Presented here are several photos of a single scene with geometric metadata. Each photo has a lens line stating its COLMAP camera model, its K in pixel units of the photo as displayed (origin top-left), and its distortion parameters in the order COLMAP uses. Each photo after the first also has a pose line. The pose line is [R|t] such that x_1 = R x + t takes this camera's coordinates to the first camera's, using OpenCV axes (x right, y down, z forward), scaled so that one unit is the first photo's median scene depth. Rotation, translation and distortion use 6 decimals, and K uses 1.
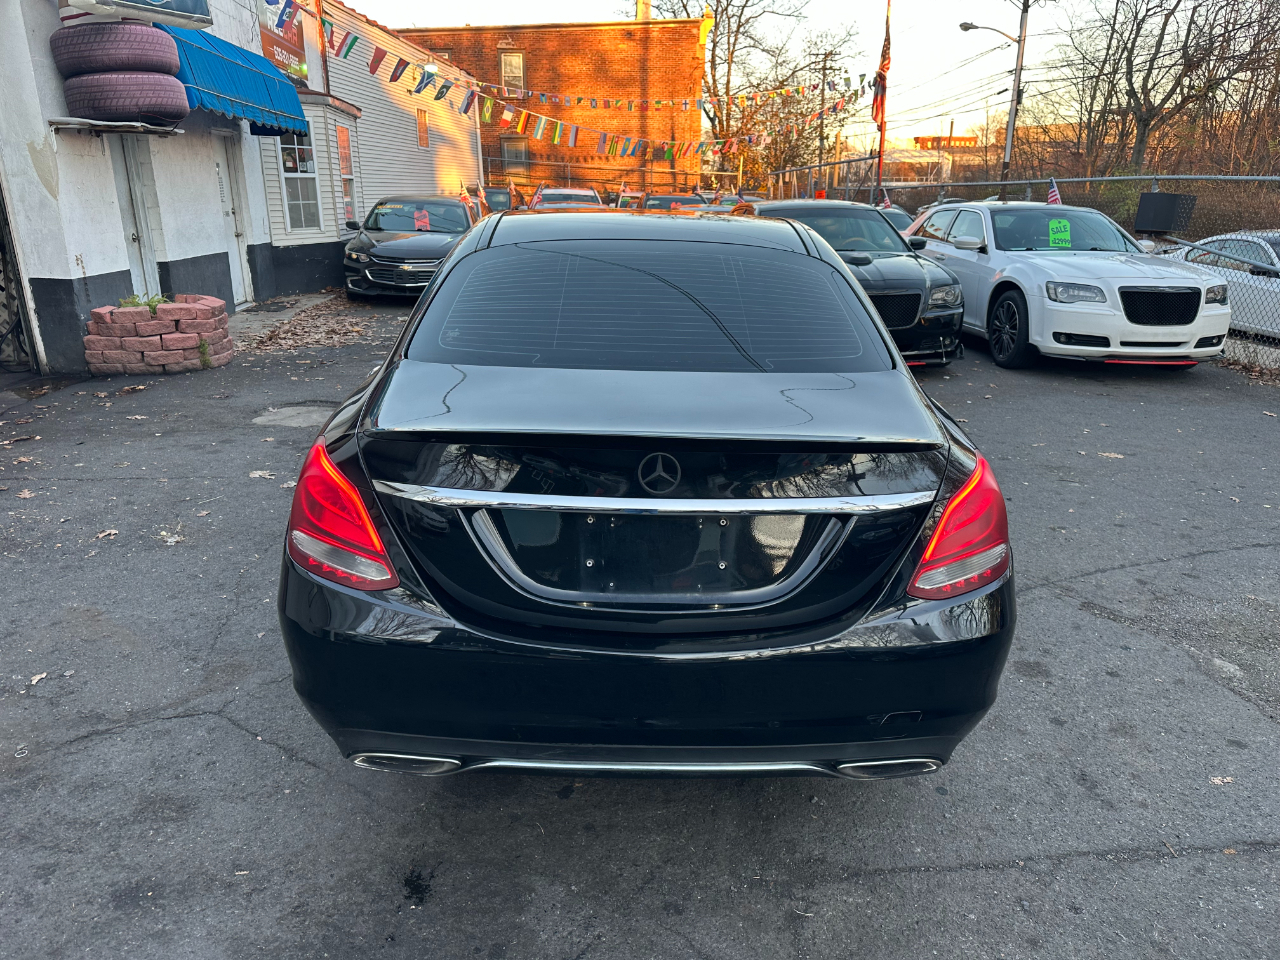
lens RADIAL K [[893.8, 0, 637.5], [0, 893.8, 483.9], [0, 0, 1]] dist [0.025075, -0.030271]
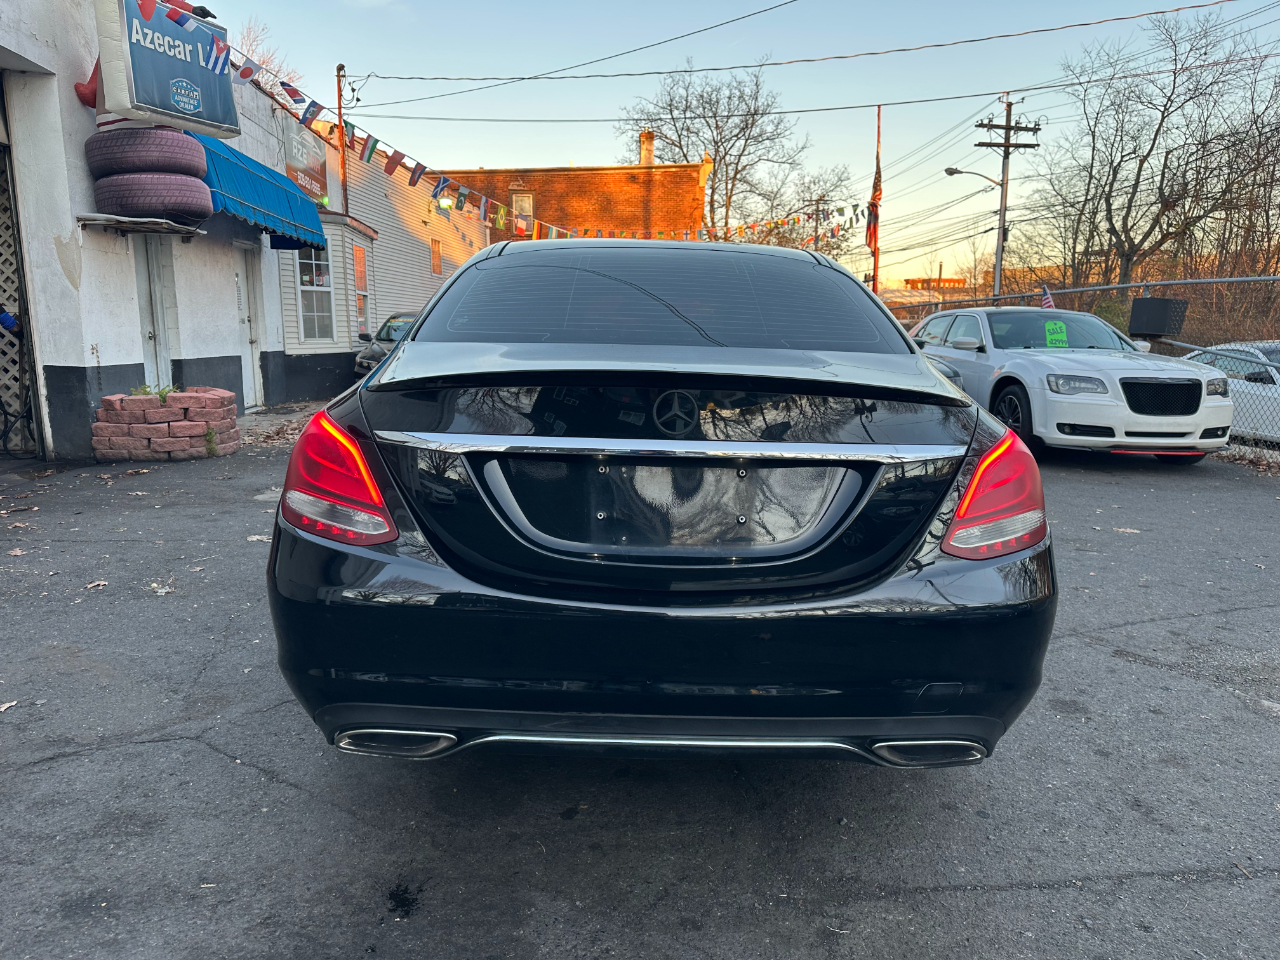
lens RADIAL K [[893.6, 0, 635.4], [0, 893.6, 482.2], [0, 0, 1]] dist [0.029961, -0.035057]
pose [[0.999986, 0.002429, -0.004613, -0.003395], [-0.003073, 0.989409, -0.145123, 0.049312], [0.004212, 0.145135, 0.989403, 0.016888]]
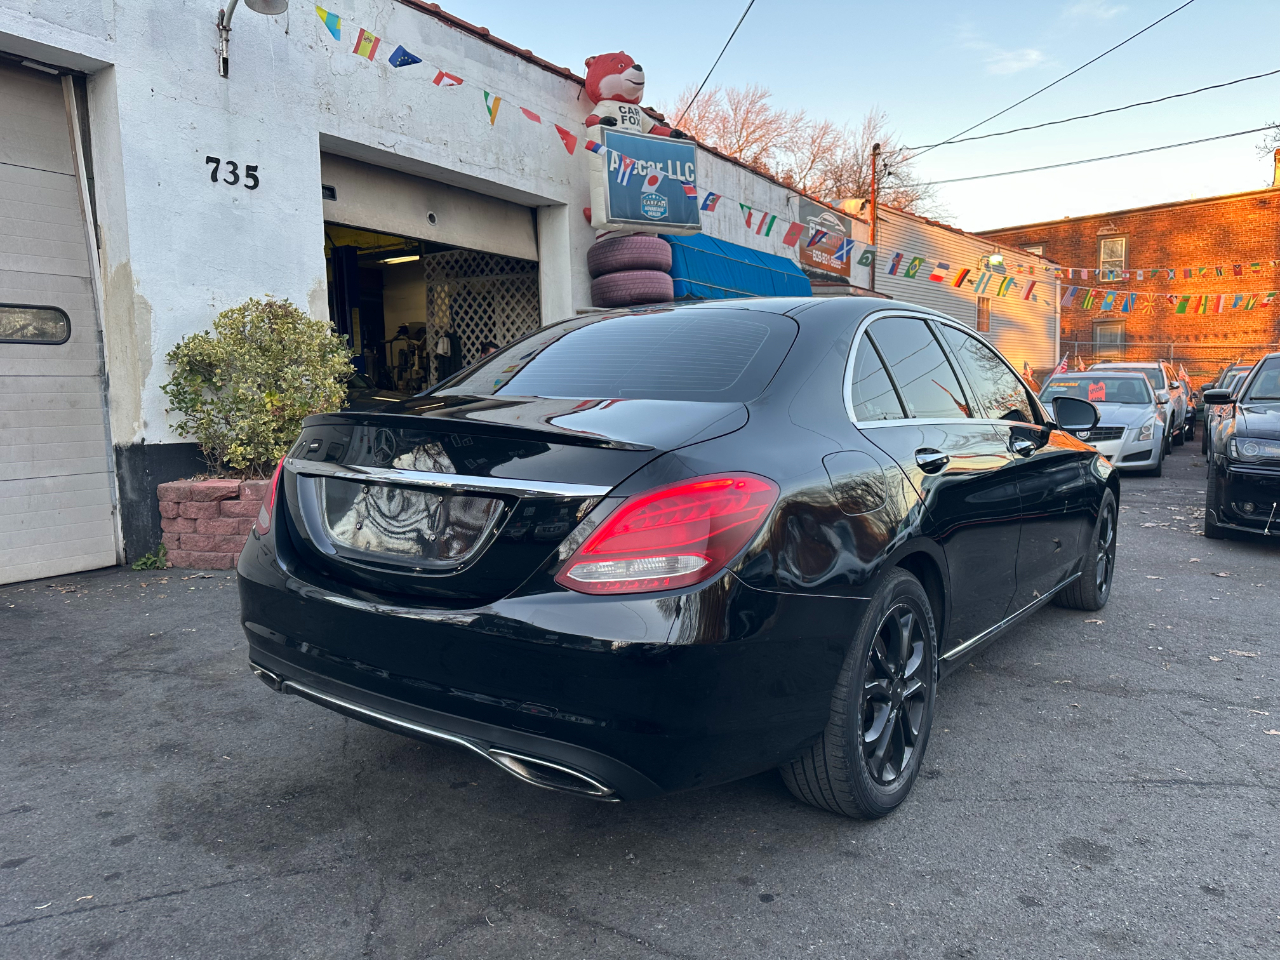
lens RADIAL K [[890.7, 0, 637.5], [0, 890.7, 483.4], [0, 0, 1]] dist [0.032551, -0.050315]
pose [[0.790846, 0.044713, -0.610380, 0.254966], [-0.171762, 0.973461, -0.151236, 0.039248], [0.587419, 0.224444, 0.777537, 0.067999]]
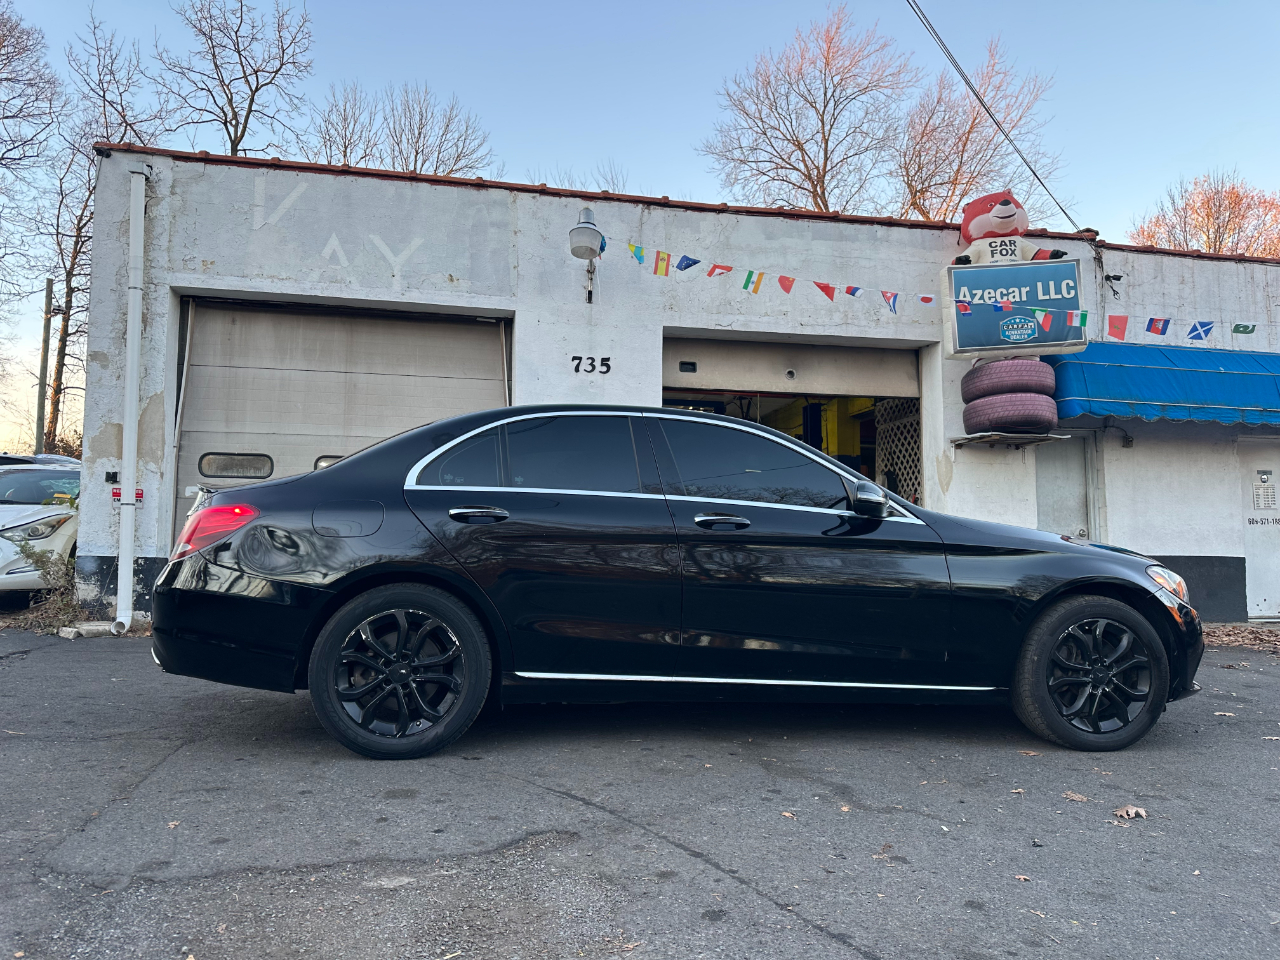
lens RADIAL K [[873.8, 0, 641.0], [0, 873.8, 479.9], [0, 0, 1]] dist [0.088219, -0.128810]
pose [[0.121927, -0.088170, -0.988615, 0.632444], [-0.310472, 0.942674, -0.122363, -0.033228], [0.942731, 0.321857, 0.087563, 0.460105]]
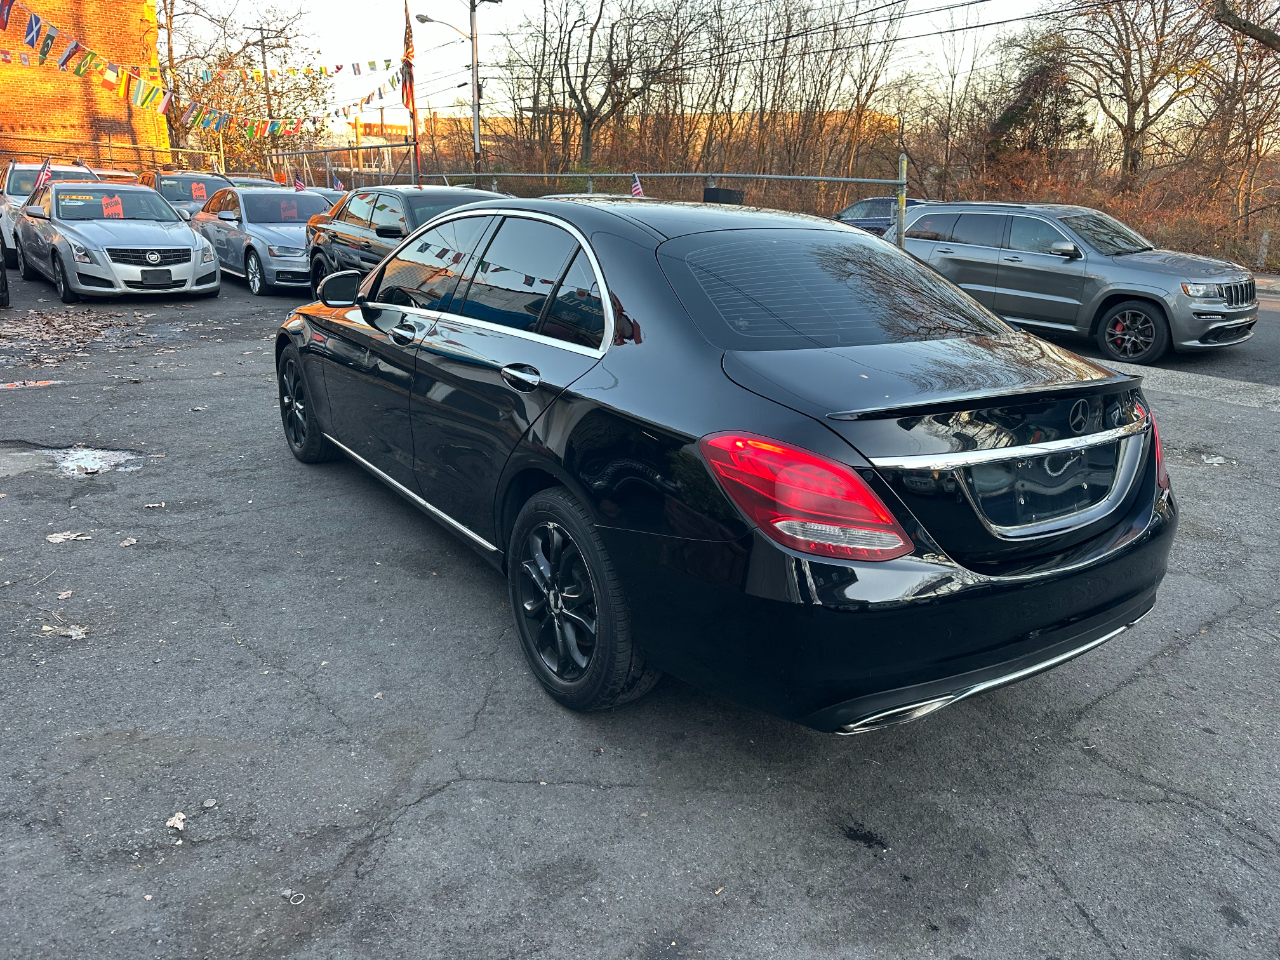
lens RADIAL K [[892.9, 0, 632.3], [0, 892.9, 477.8], [0, 0, 1]] dist [0.028783, -0.032742]
pose [[0.841091, -0.151240, 0.519320, -0.286581], [0.146763, 0.987907, 0.050008, -0.020199], [-0.520603, 0.034156, 0.853116, 0.063563]]
